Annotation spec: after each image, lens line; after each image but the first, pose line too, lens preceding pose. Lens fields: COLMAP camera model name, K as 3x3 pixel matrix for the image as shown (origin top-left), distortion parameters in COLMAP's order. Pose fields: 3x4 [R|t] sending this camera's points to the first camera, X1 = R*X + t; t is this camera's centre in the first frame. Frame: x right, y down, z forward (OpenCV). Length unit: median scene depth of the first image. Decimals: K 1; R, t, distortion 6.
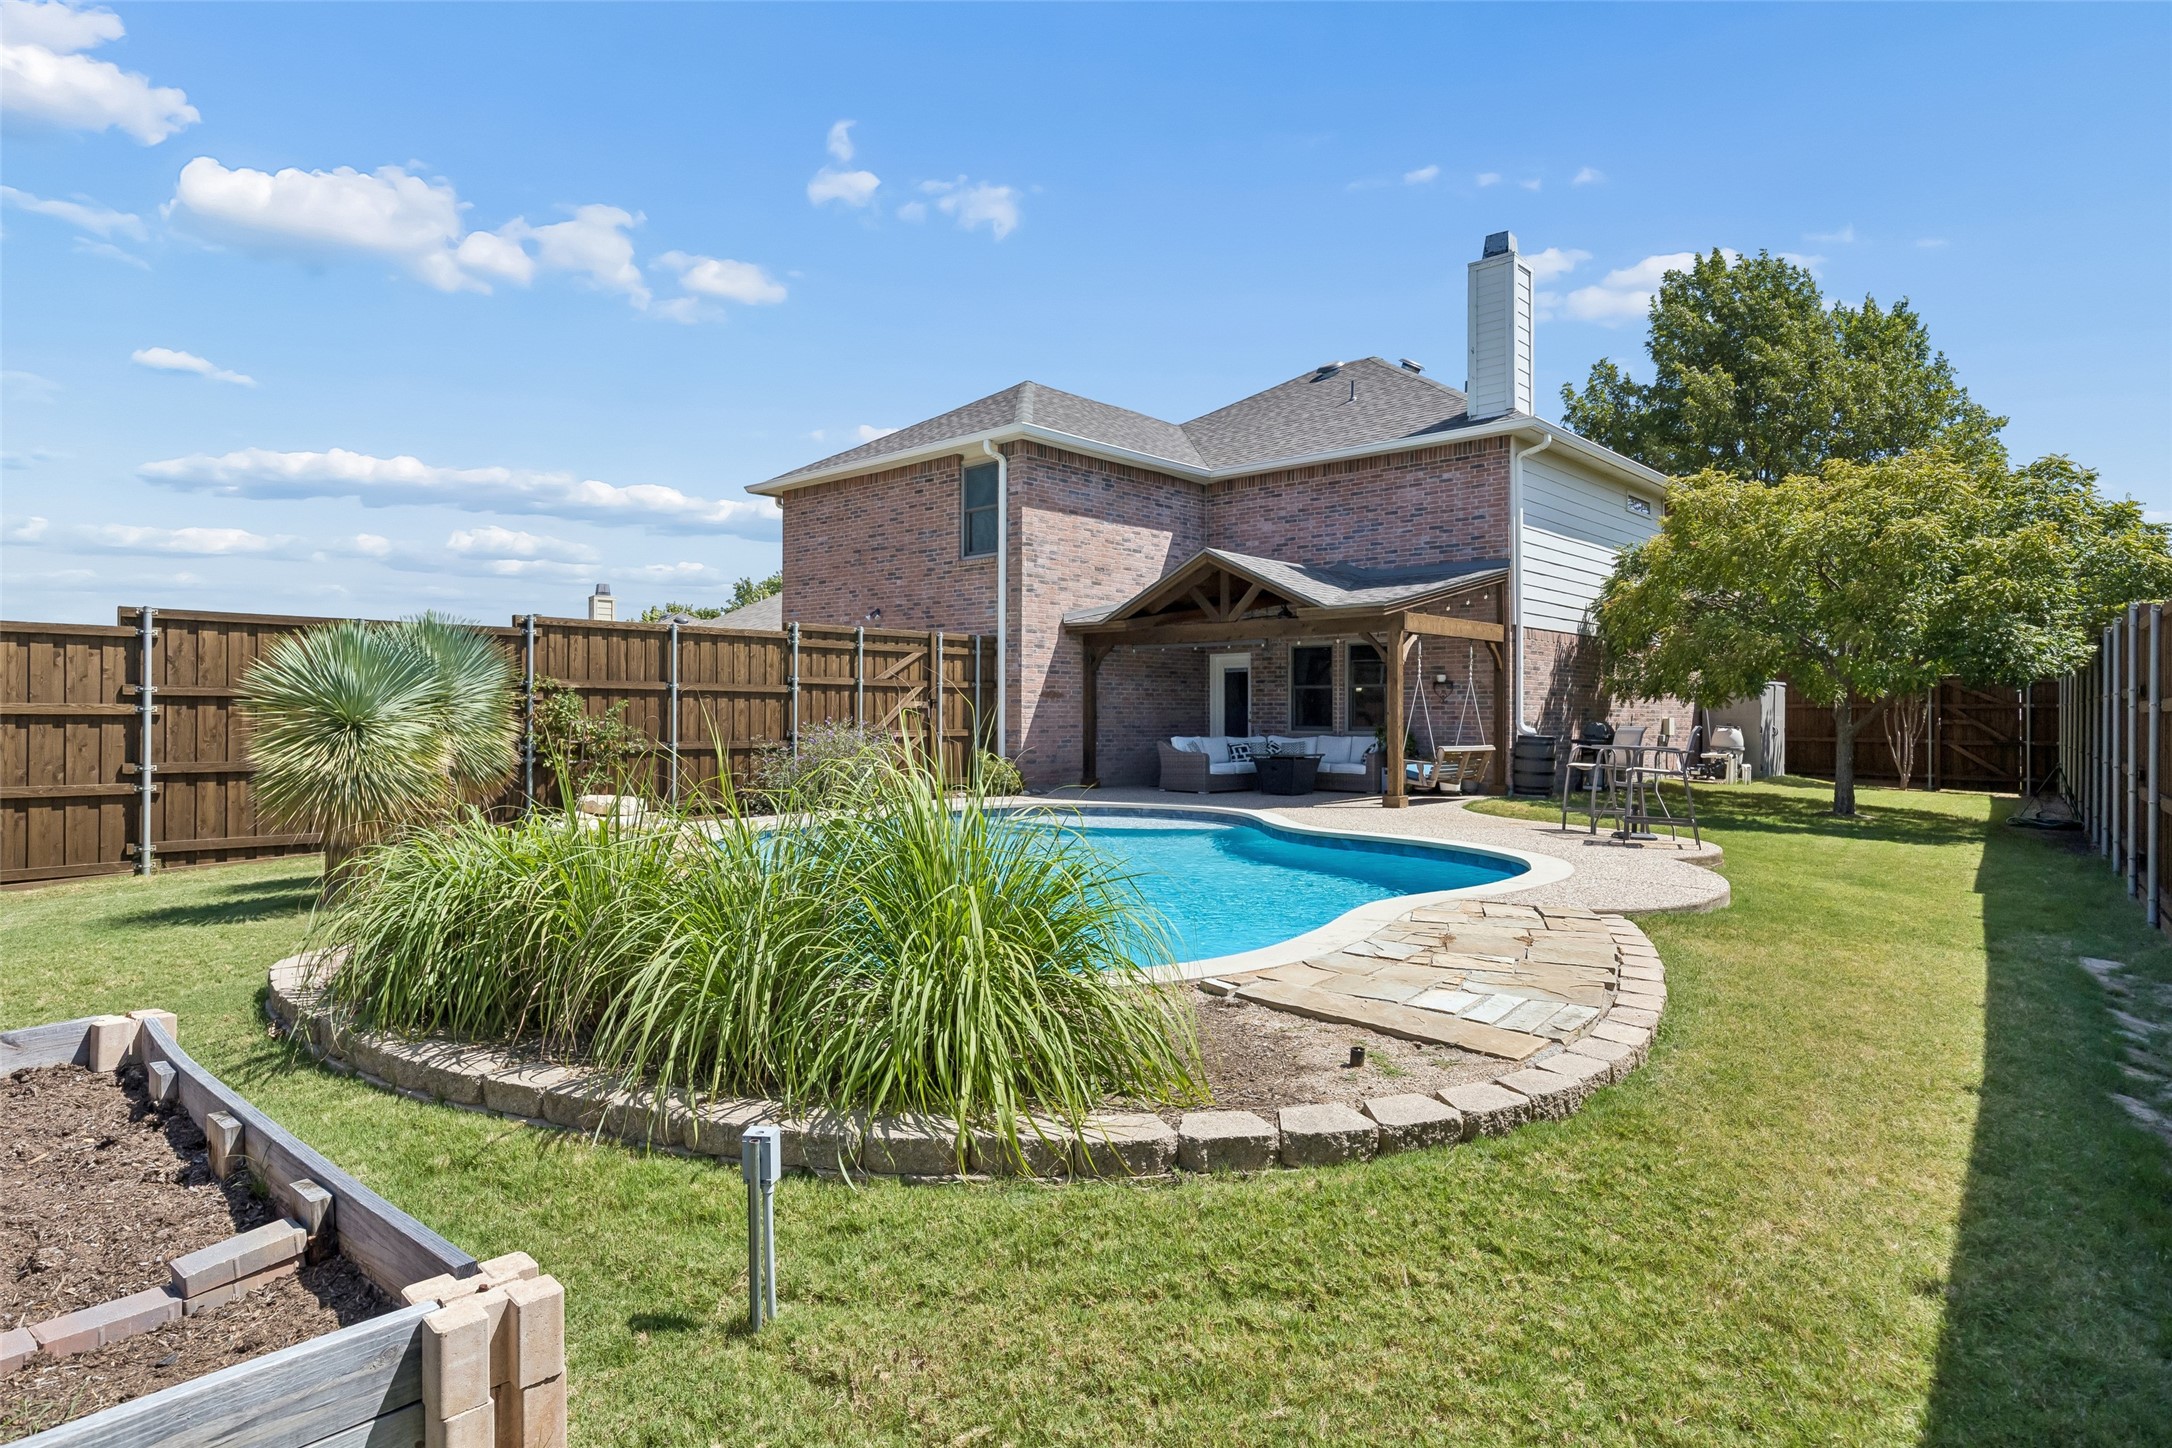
lens RADIAL K [[1139.4, 0, 1096.2], [0, 1139.4, 696.5], [0, 0, 1]] dist [0.017108, -0.006462]
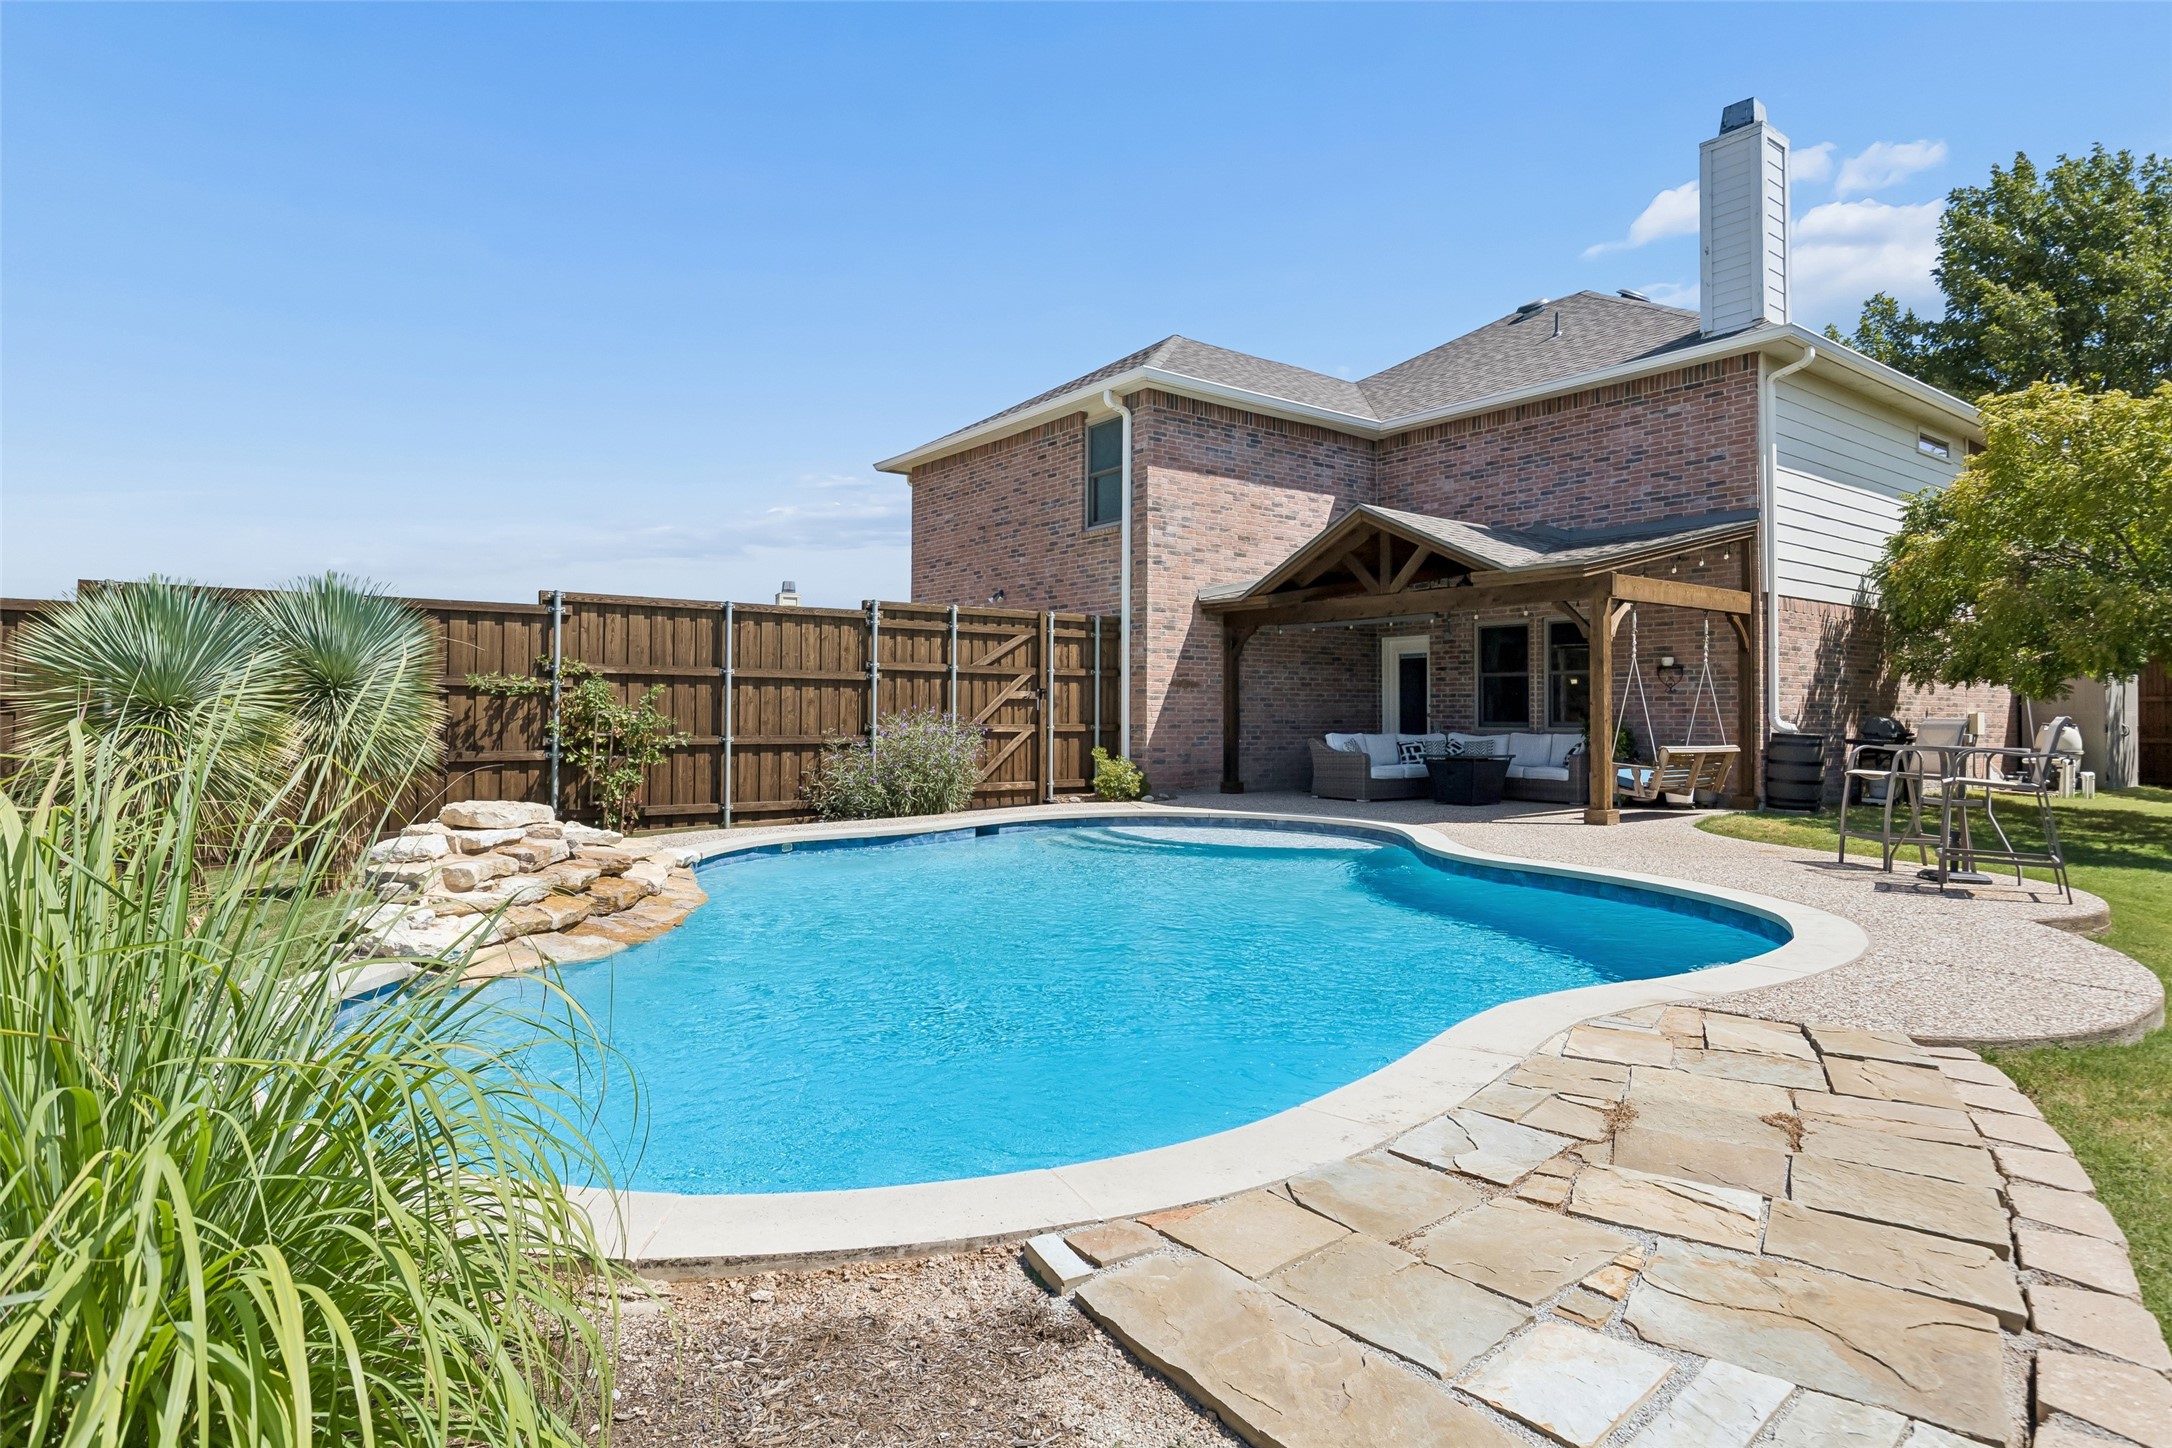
lens RADIAL K [[1139.4, 0, 1122.1], [0, 1139.4, 682.5], [0, 0, 1]] dist [0.017108, -0.006462]
pose [[0.986731, -0.003435, -0.162329, 0.054647], [0.001535, 0.999929, -0.011828, 0.007596], [0.162358, 0.011422, 0.986666, 0.145493]]
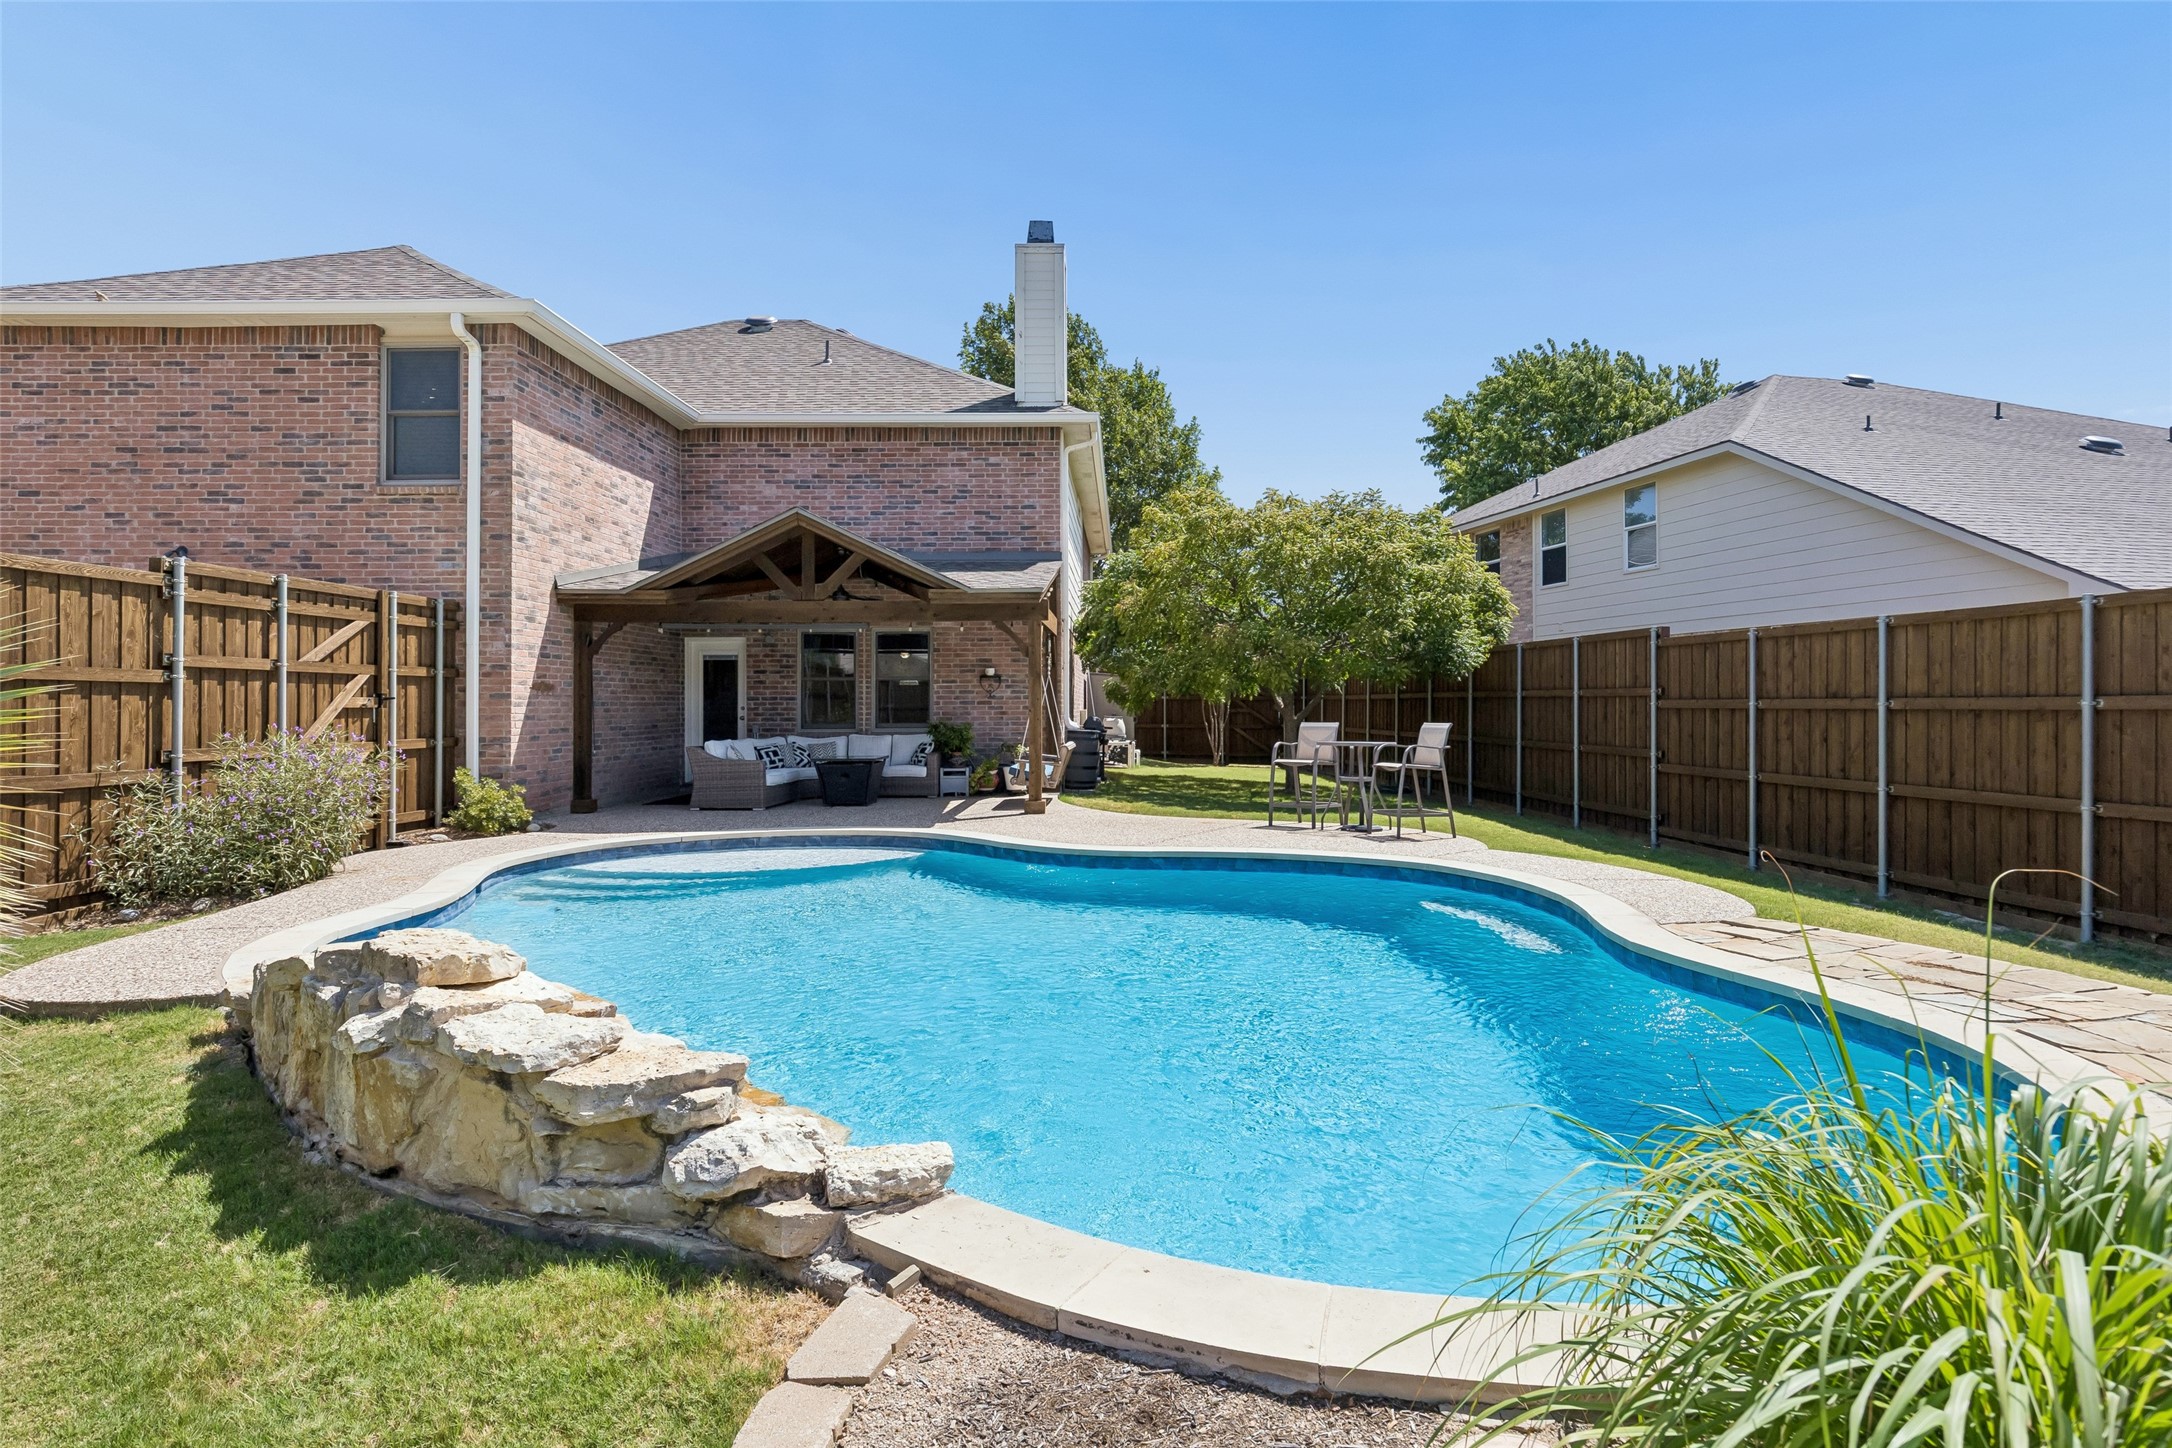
lens RADIAL K [[1106.6, 0, 1075.3], [0, 1106.6, 688.3], [0, 0, 1]] dist [0.004869, -0.000388]
pose [[0.761432, 0.004500, 0.648229, -0.239903], [-0.006885, 0.999976, 0.001146, -0.003925], [-0.648208, -0.005336, 0.761445, 0.250314]]
